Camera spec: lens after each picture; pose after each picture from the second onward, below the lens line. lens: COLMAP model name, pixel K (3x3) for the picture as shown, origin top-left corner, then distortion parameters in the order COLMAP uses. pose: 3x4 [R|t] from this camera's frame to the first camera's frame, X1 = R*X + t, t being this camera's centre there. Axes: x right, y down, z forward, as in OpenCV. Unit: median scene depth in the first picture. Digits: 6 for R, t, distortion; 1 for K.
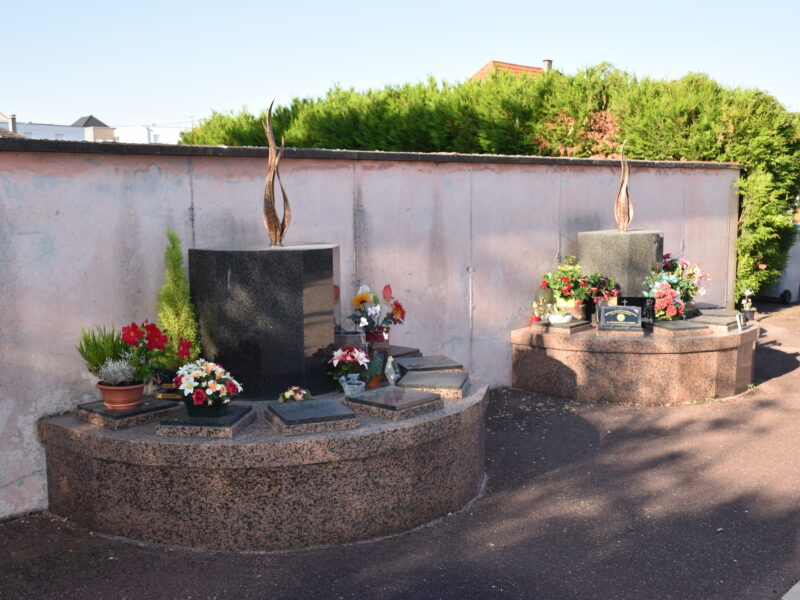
lens RADIAL K [[916.3, 0, 400.0], [0, 916.3, 313.1], [0, 0, 1]] dist [-0.026514, 0.180016]
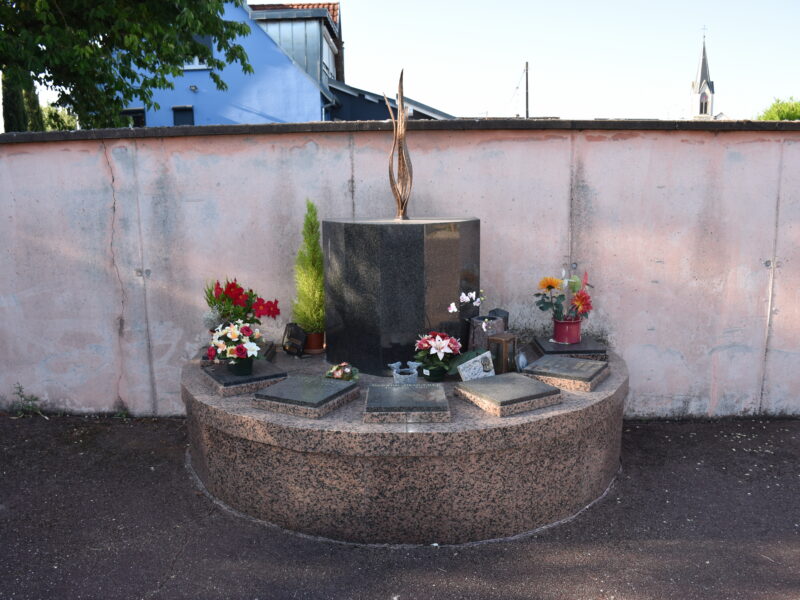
lens RADIAL K [[704.3, 0, 400.1], [0, 704.3, 311.6], [0, 0, 1]] dist [-0.127958, 0.008788]
pose [[0.655198, 0.142164, -0.741960, 0.462553], [-0.093882, 0.989843, 0.106756, -0.058592], [0.749601, -0.000290, 0.661890, 0.526487]]
